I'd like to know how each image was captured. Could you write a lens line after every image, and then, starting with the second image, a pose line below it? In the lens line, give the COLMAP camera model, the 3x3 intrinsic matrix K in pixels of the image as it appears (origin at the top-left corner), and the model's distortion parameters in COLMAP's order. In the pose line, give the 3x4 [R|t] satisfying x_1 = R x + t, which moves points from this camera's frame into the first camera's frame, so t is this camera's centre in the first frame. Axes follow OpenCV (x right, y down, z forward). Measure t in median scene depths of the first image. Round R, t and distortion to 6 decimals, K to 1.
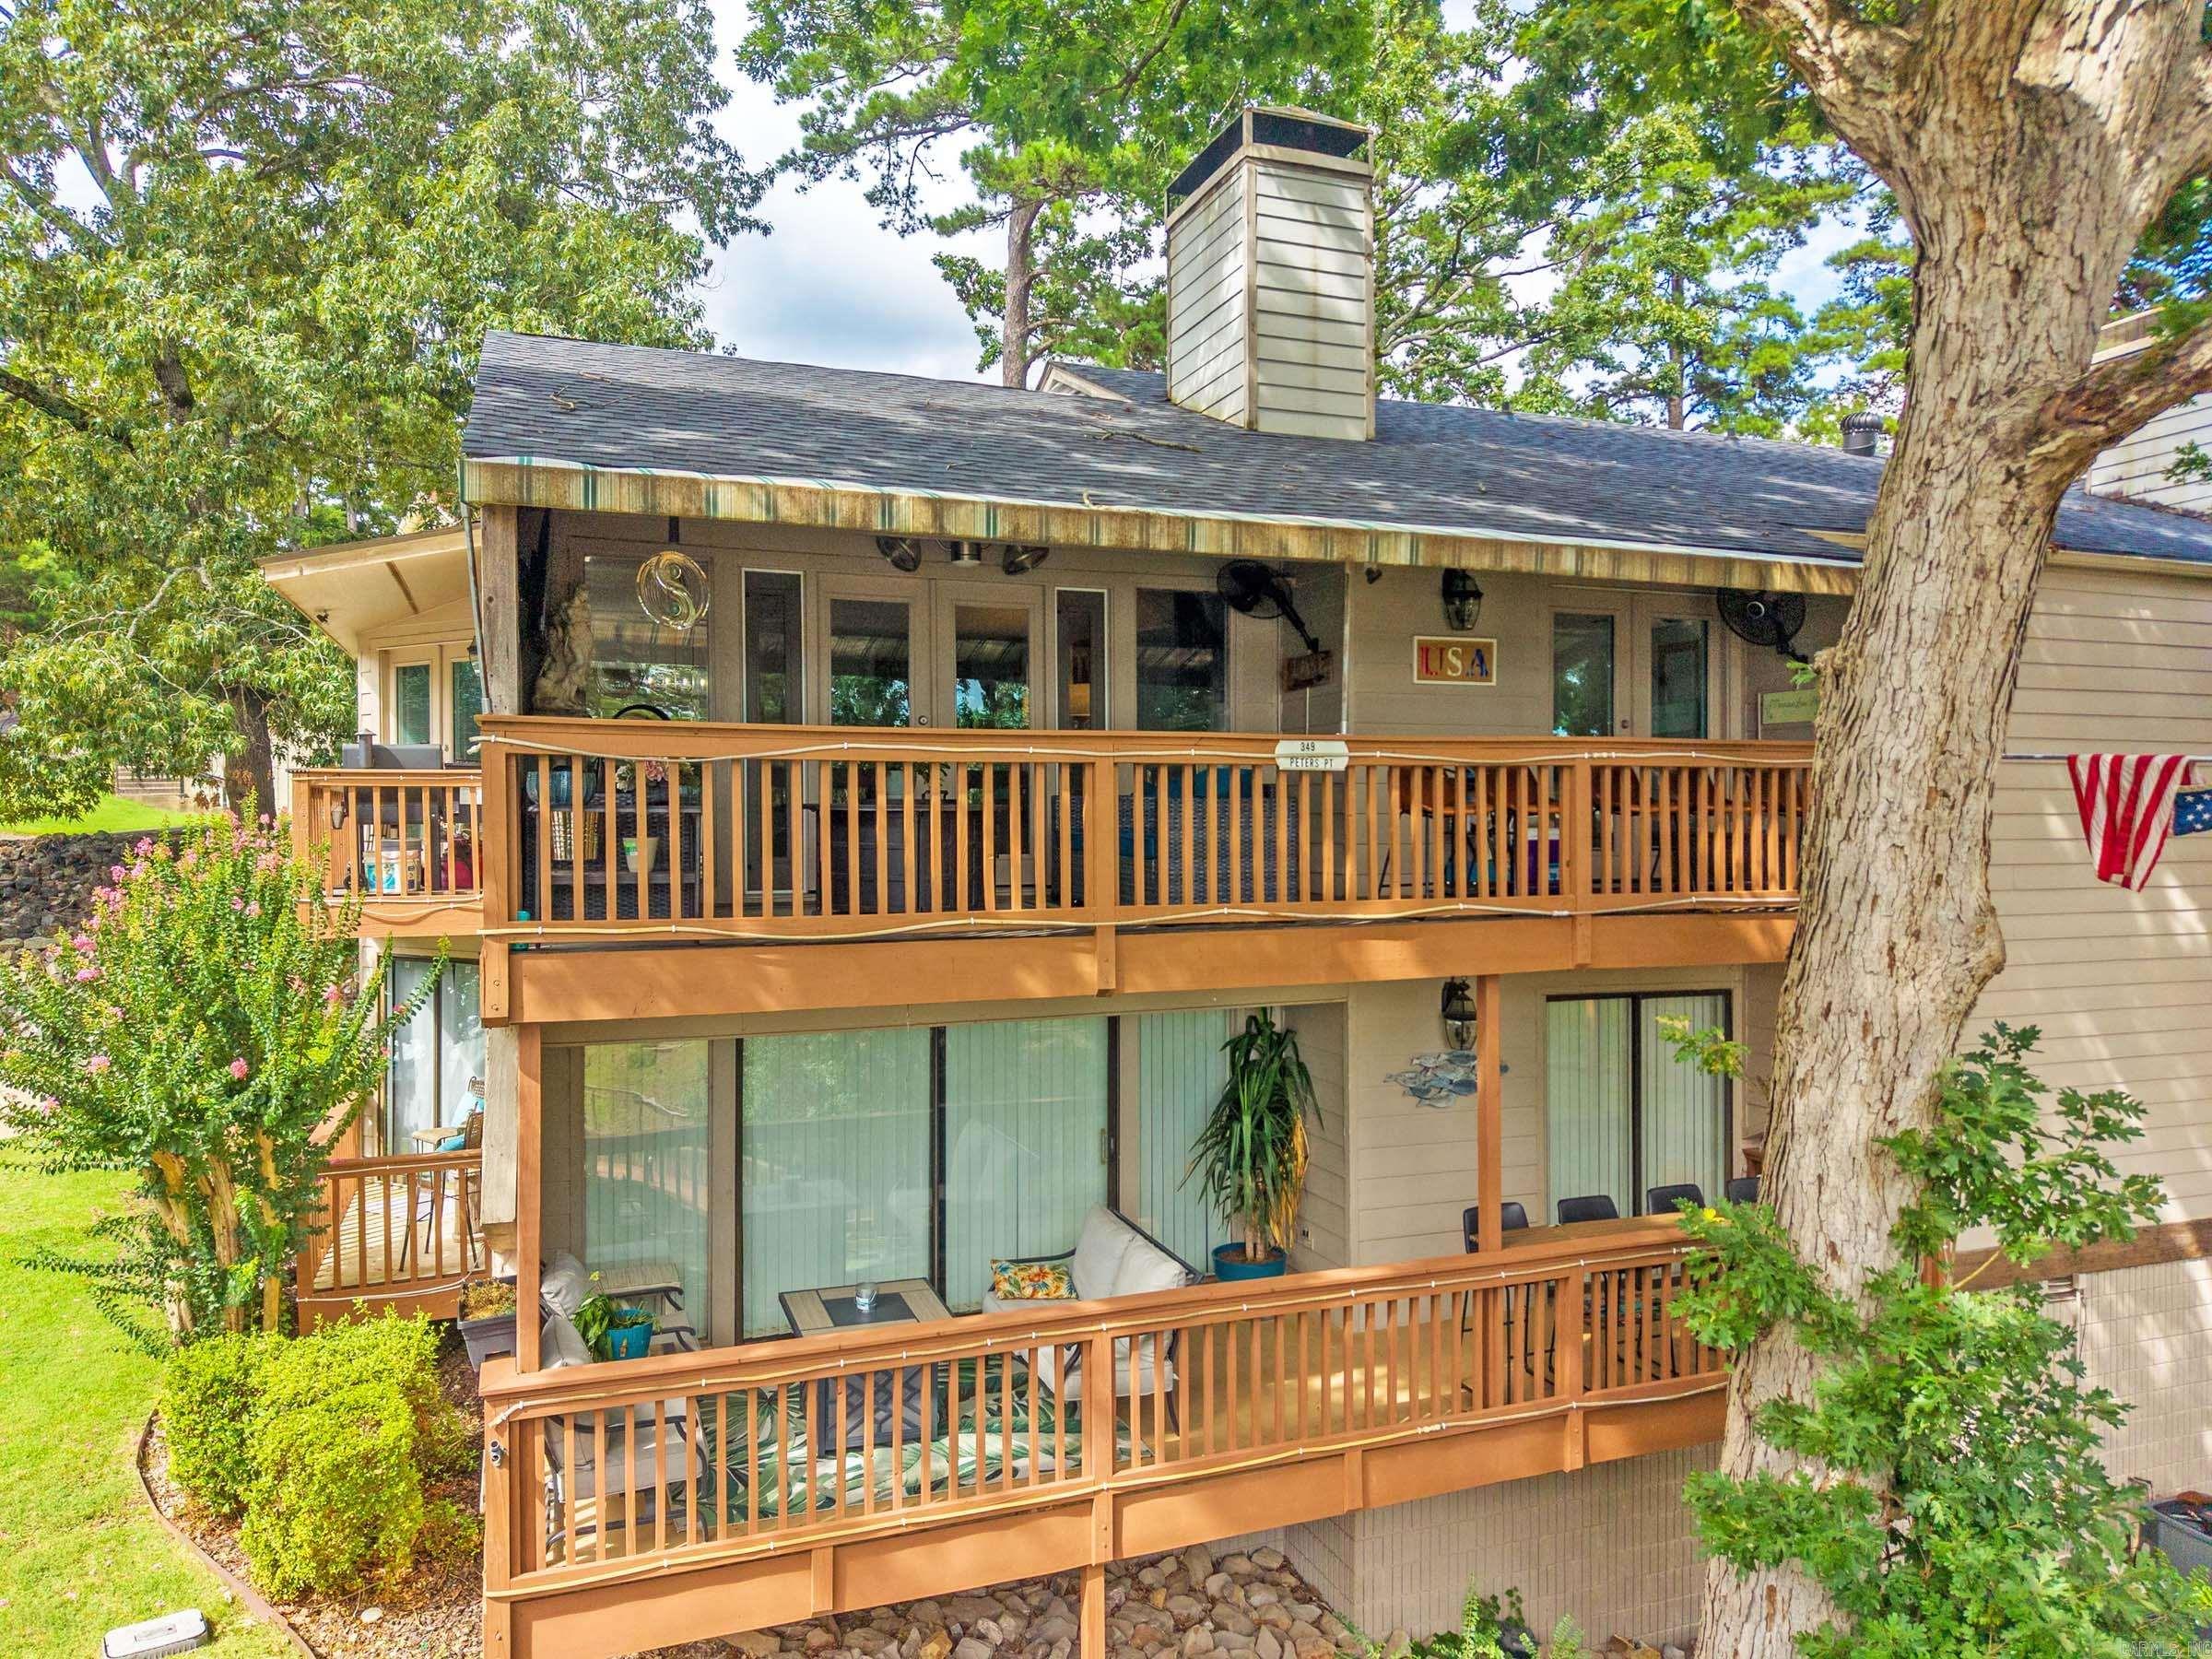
lens RADIAL K [[1541.8, 0, 1220.0], [0, 1541.8, 806.6], [0, 0, 1]] dist [0.001266, 0.003651]
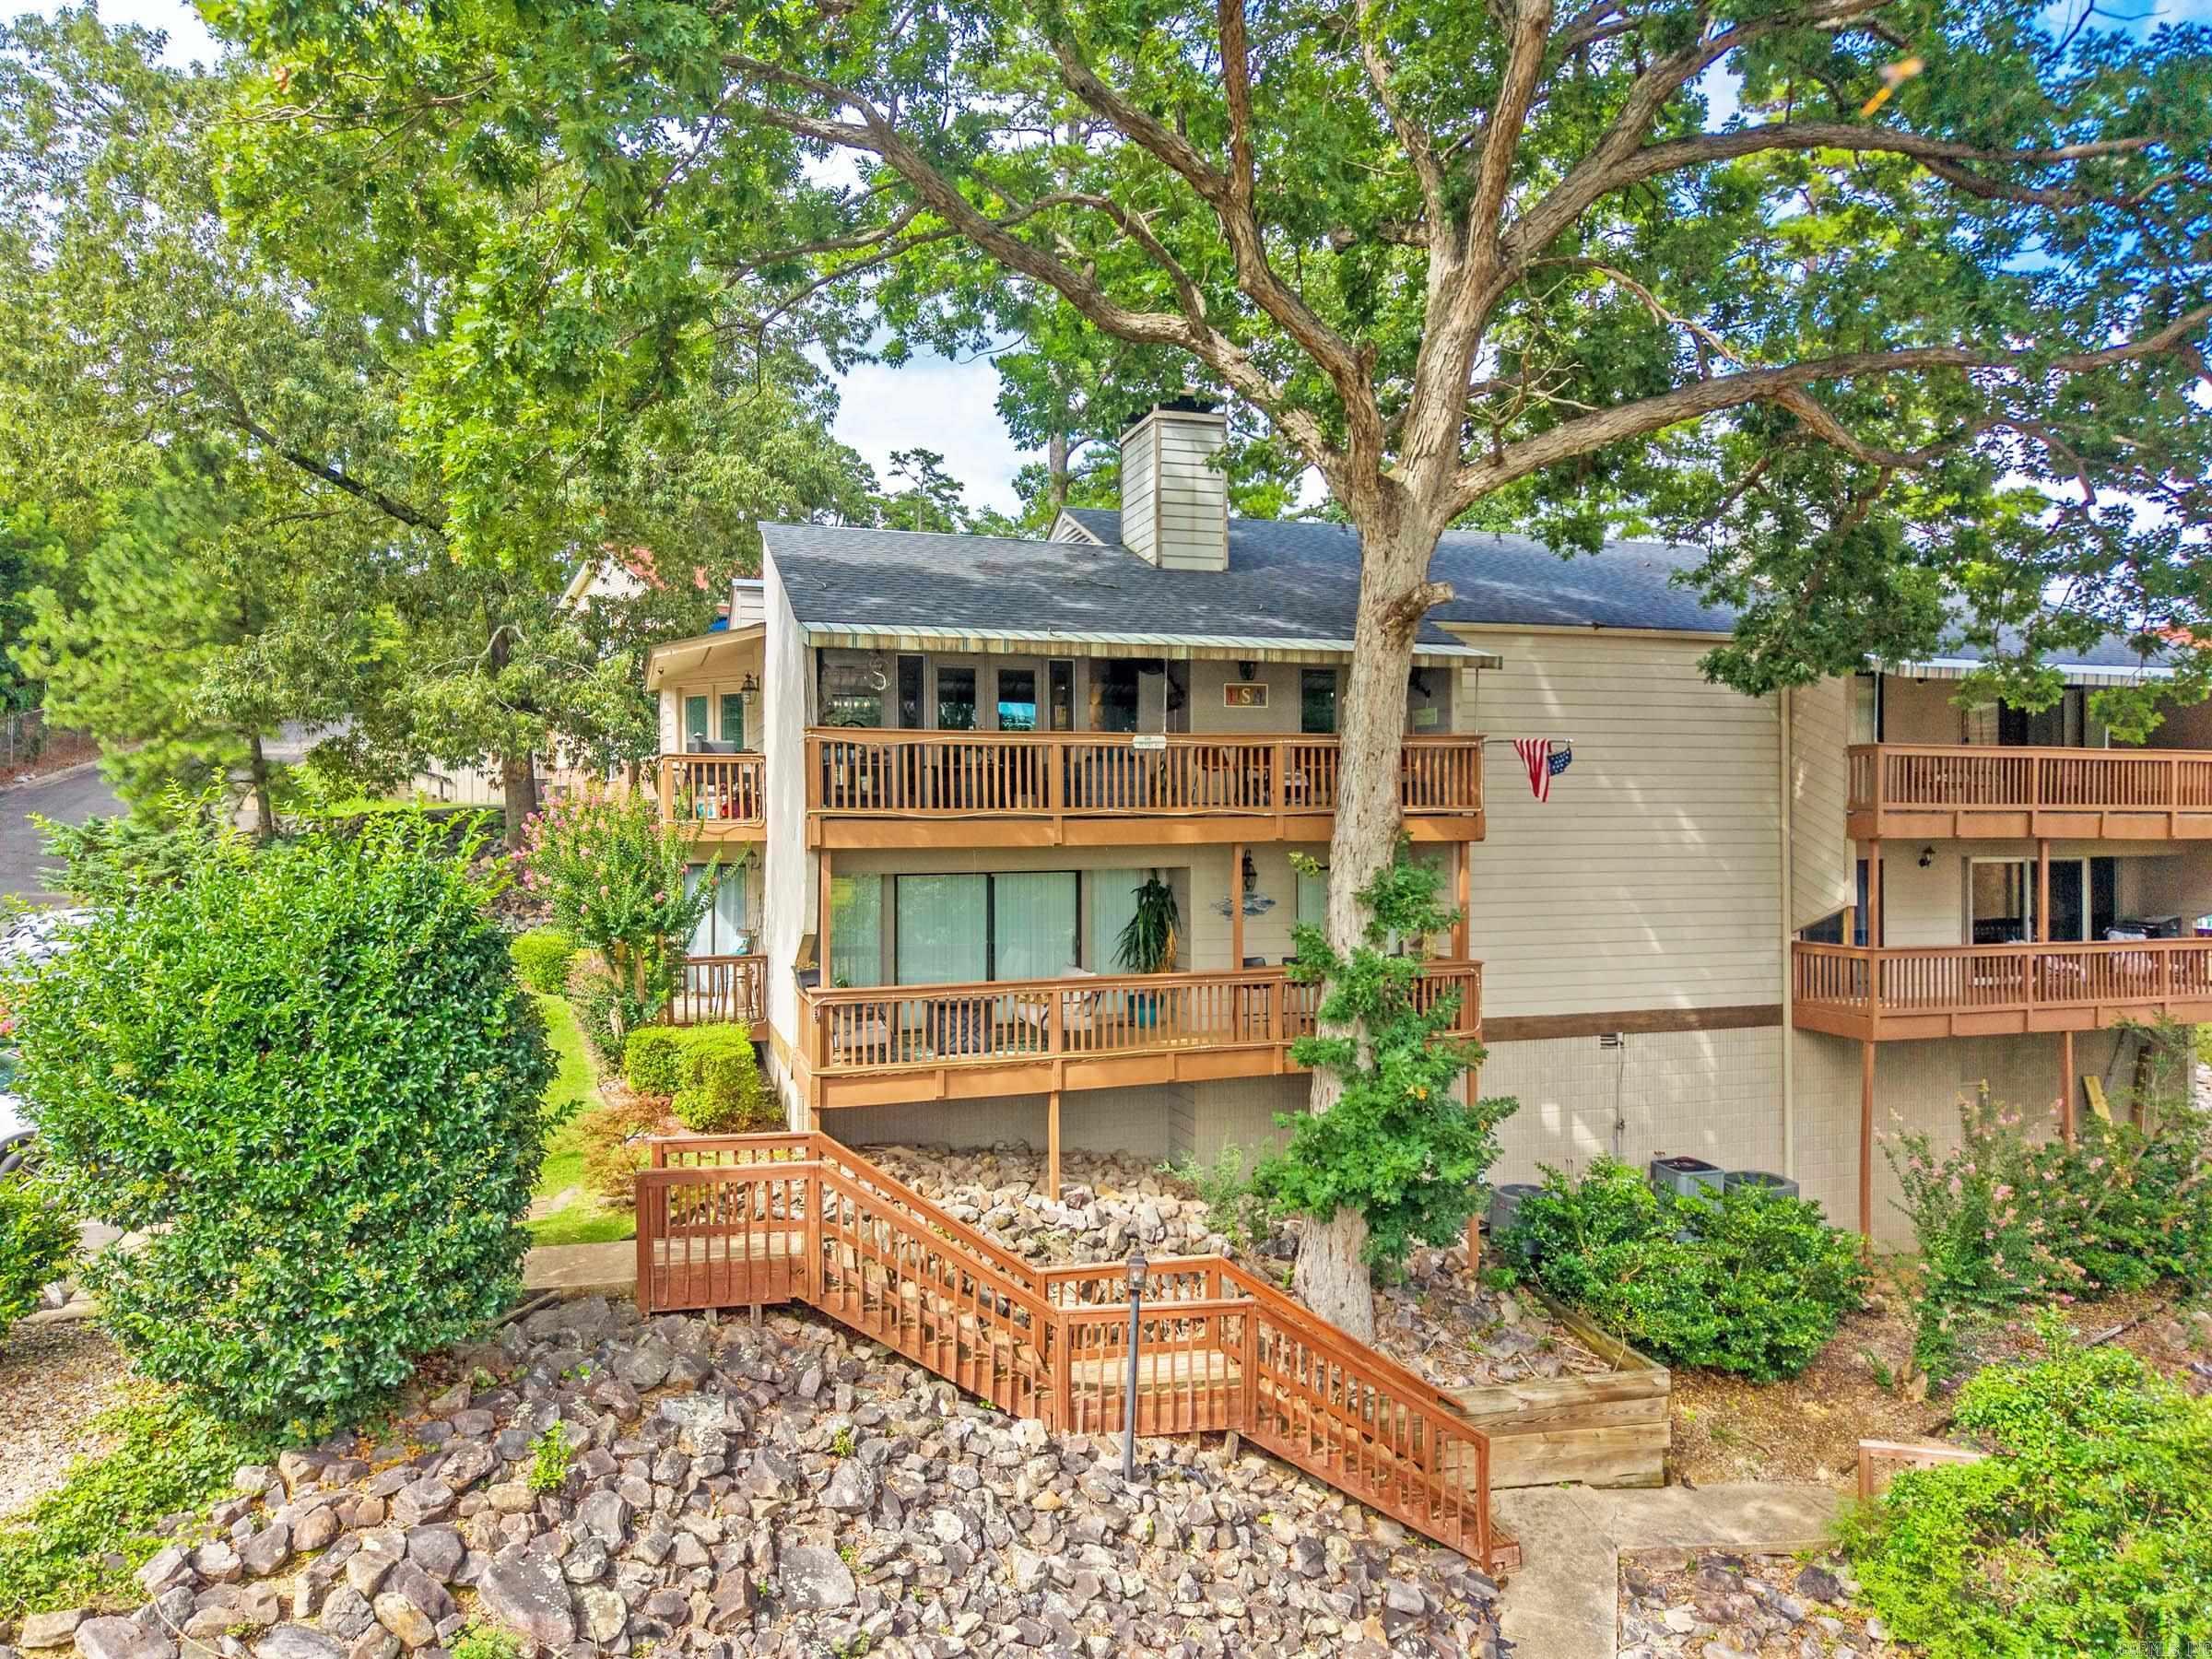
lens RADIAL K [[1556.0, 0, 1106.0], [0, 1556.0, 829.5], [0, 0, 1]] dist [0.189534, -0.184898]
pose [[0.992252, -0.000904, -0.124235, 0.269502], [0.002754, 0.999888, 0.014722, 0.058872], [0.124208, -0.014950, 0.992144, -1.229870]]
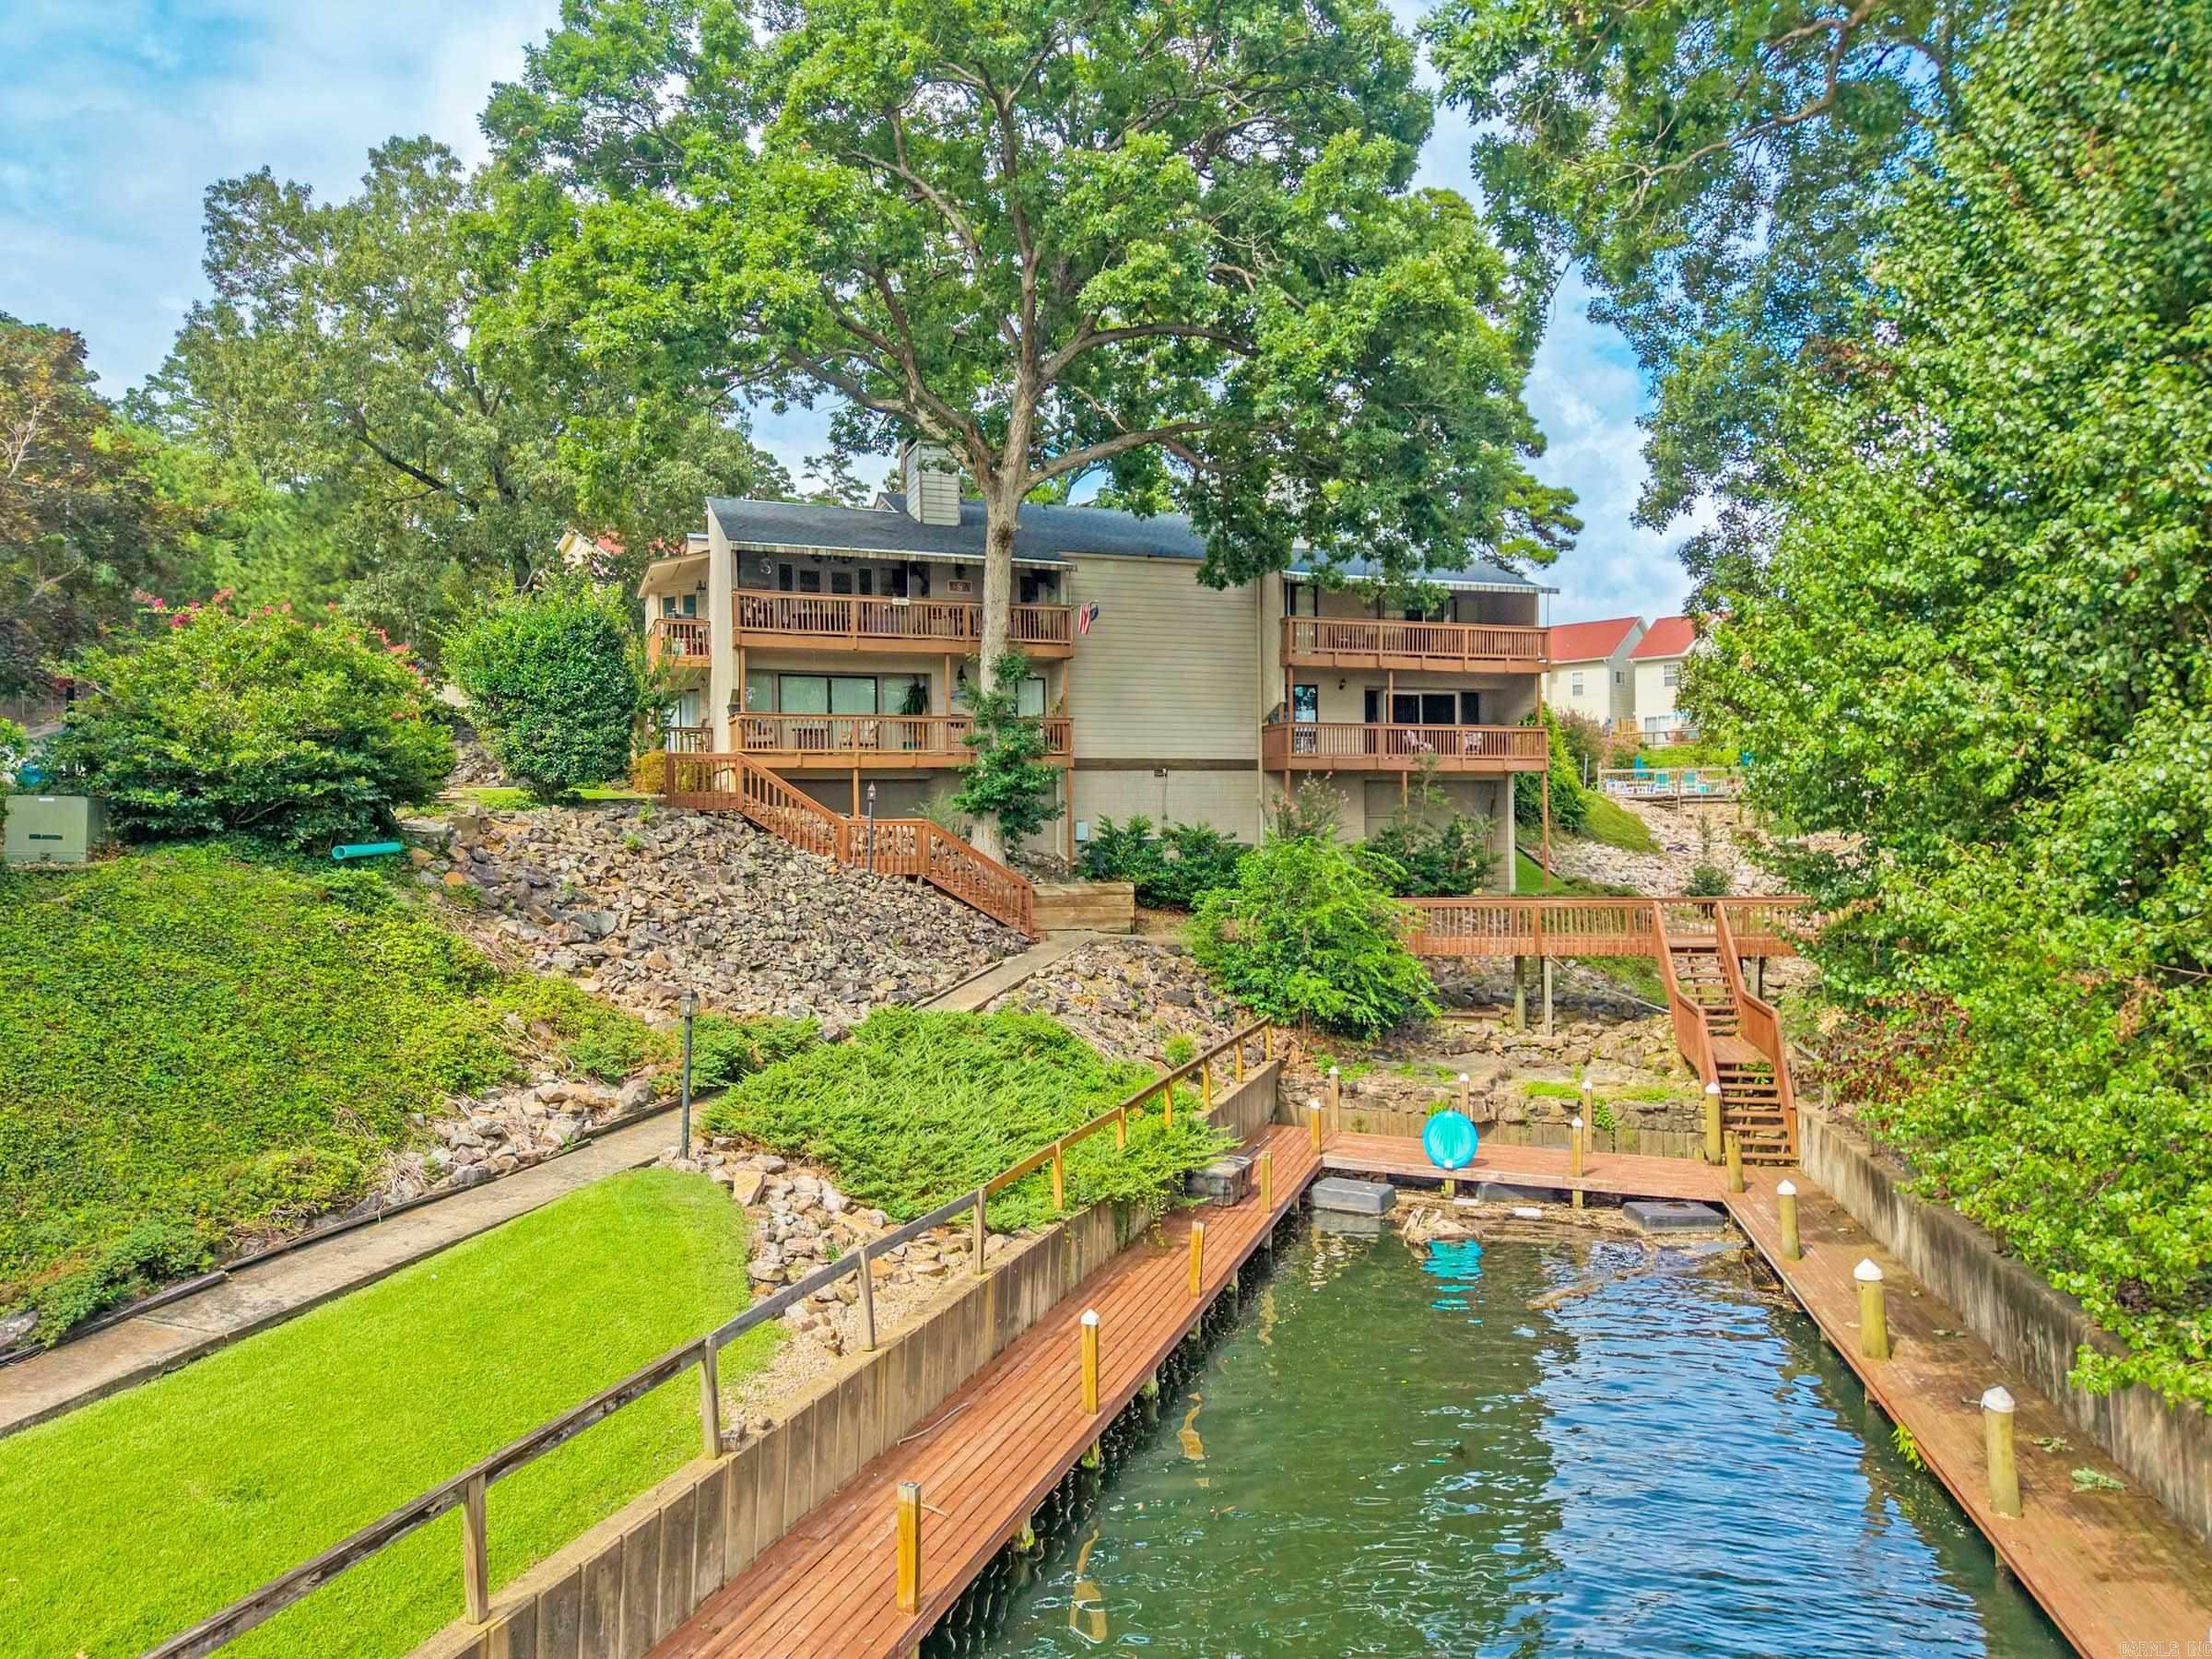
lens RADIAL K [[1556.0, 0, 1106.0], [0, 1556.0, 829.5], [0, 0, 1]] dist [0.189534, -0.184898]
pose [[0.996822, -0.008369, -0.079220, 0.998165], [0.009291, 0.999893, 0.011271, 0.577306], [0.079118, -0.011972, 0.996793, -3.521792]]
